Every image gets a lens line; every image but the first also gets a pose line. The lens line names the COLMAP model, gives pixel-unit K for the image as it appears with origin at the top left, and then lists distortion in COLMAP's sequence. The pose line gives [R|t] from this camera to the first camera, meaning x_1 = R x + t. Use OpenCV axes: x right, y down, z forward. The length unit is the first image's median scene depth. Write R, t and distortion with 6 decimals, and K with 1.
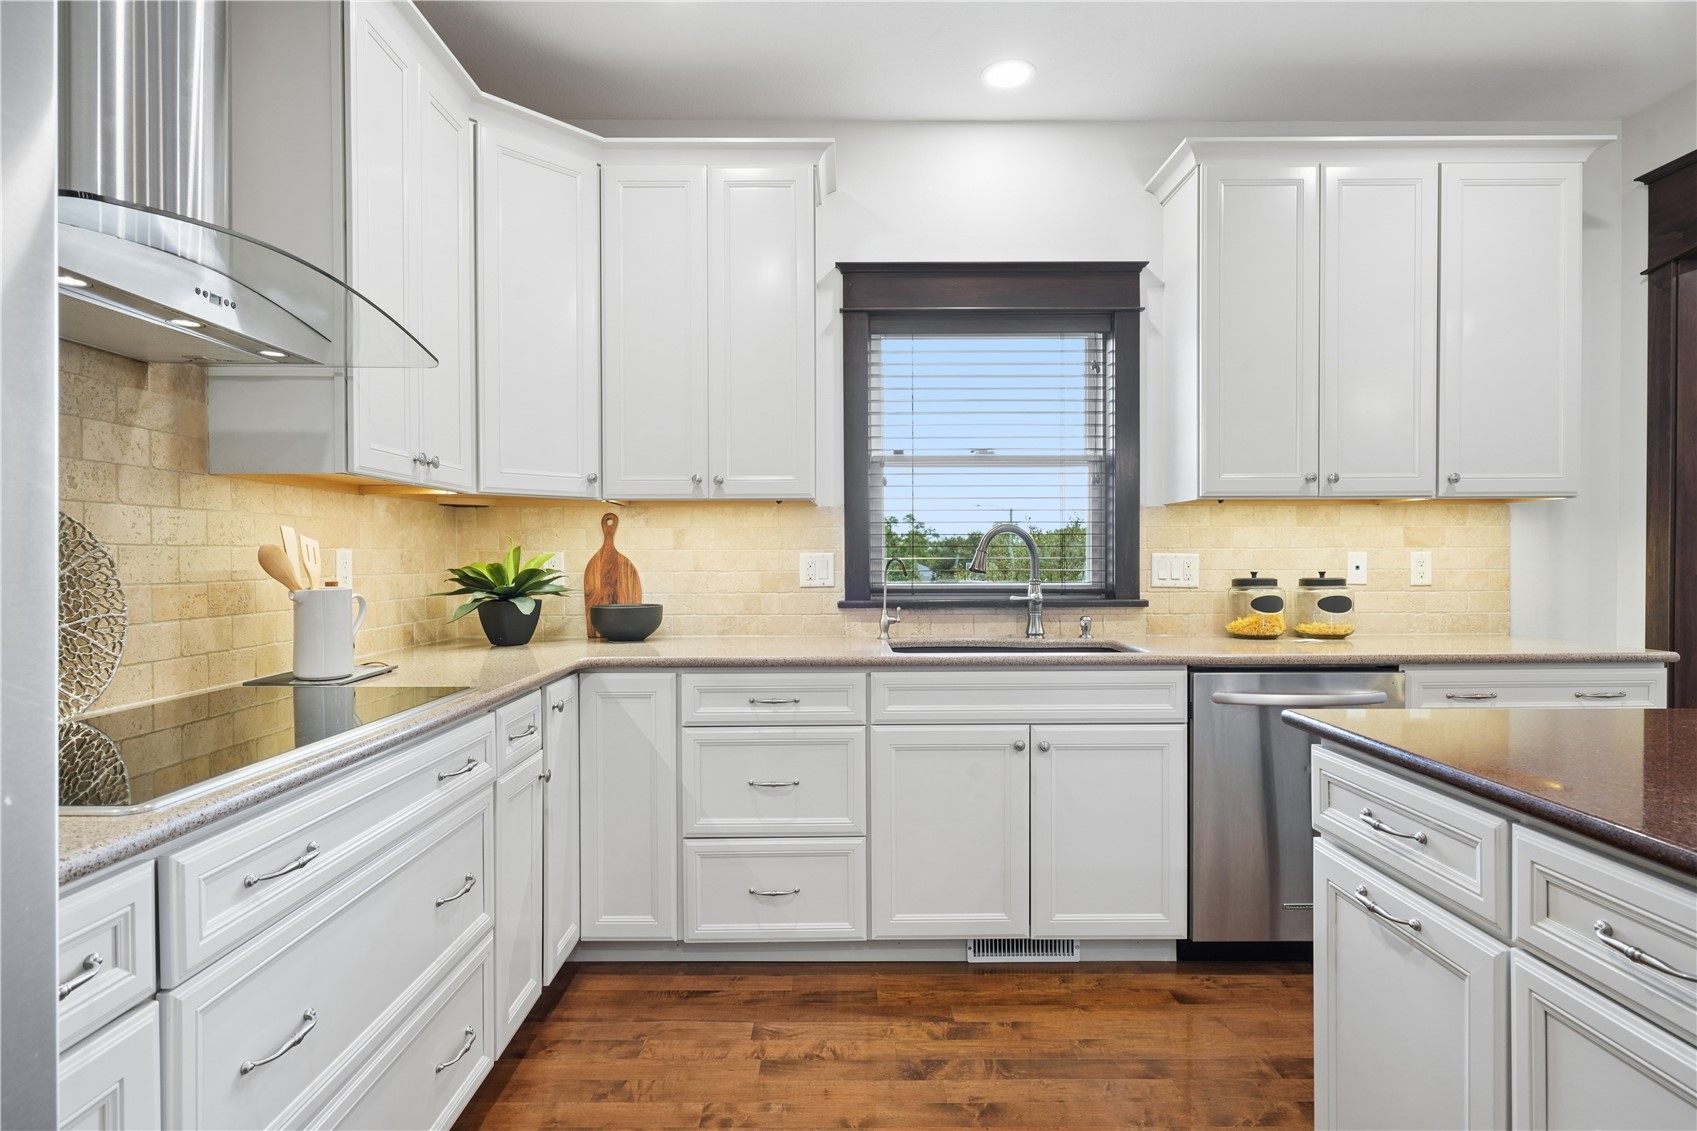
lens RADIAL K [[872.7, 0, 848.0], [0, 872.7, 561.2], [0, 0, 1]] dist [-0.002757, -0.000306]
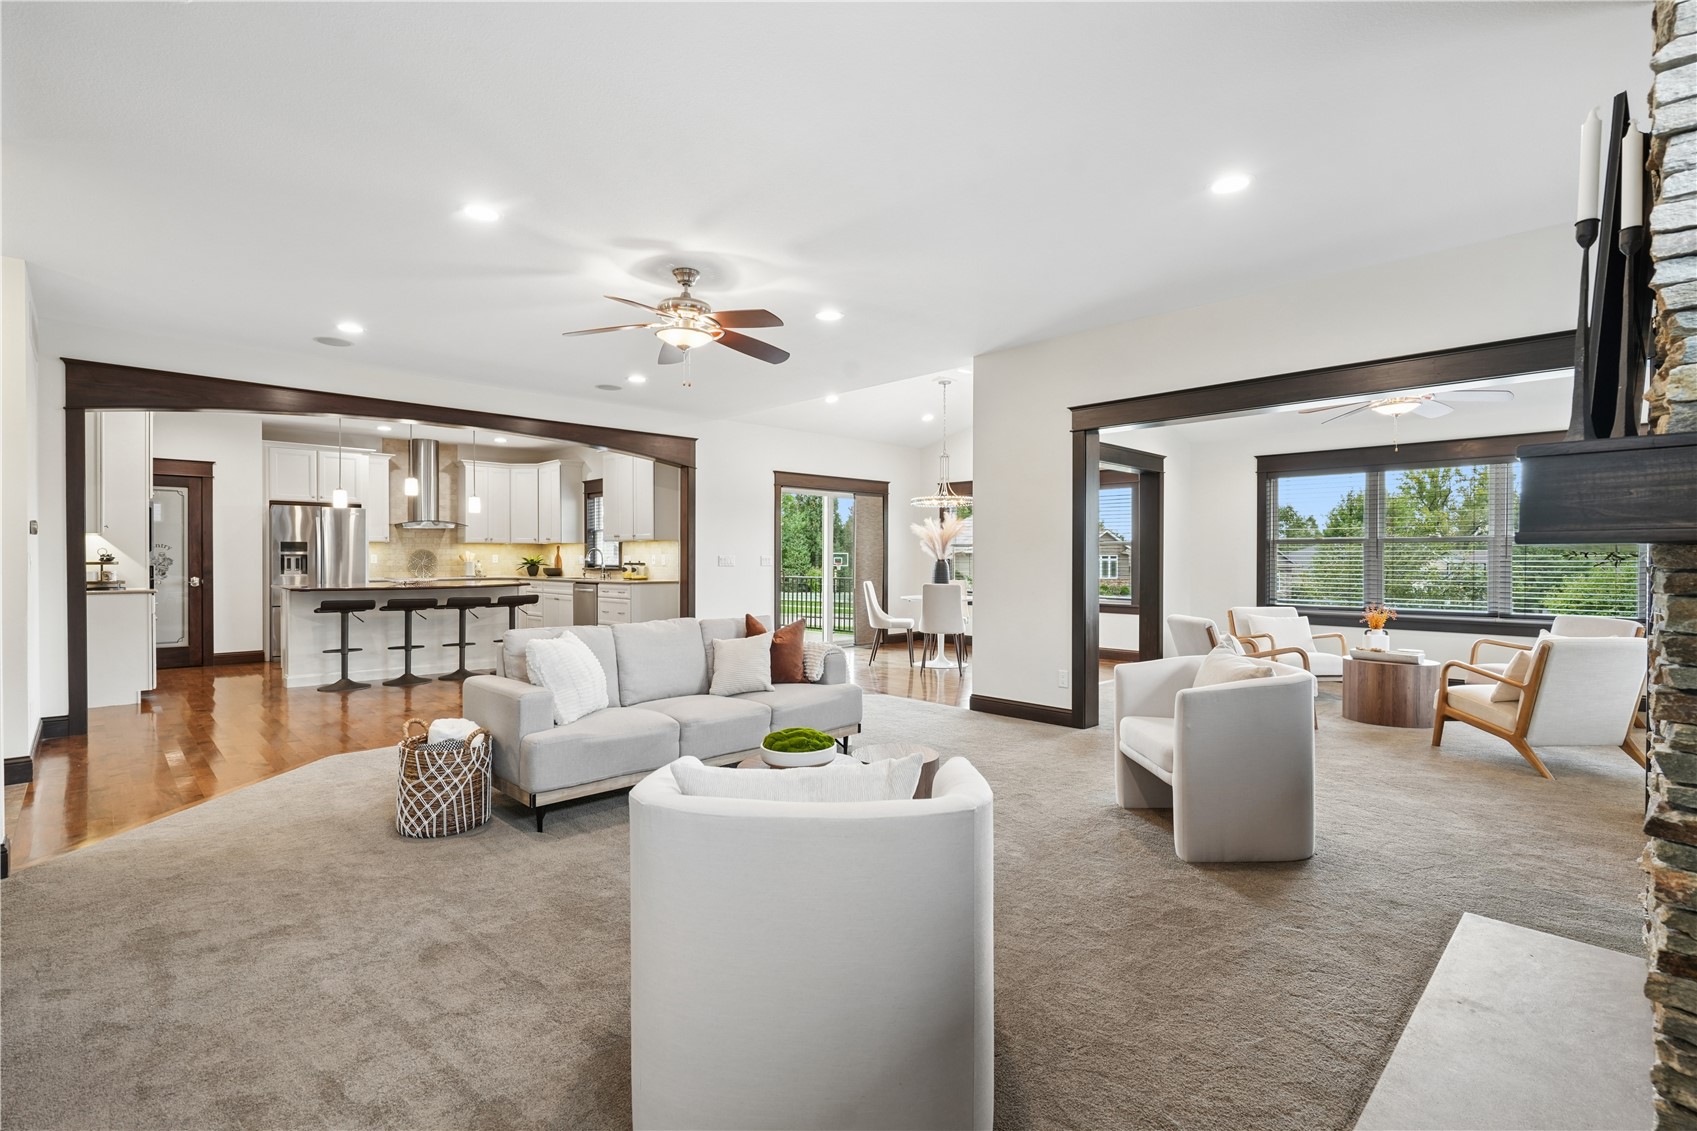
lens RADIAL K [[789.1, 0, 849.6], [0, 789.1, 562.8], [0, 0, 1]] dist [0.002269, 0.000093]
pose [[0.694406, 0.005242, -0.719565, 3.531174], [-0.004097, 0.999986, 0.003332, 0.006159], [0.719572, 0.000634, 0.694418, -0.629161]]
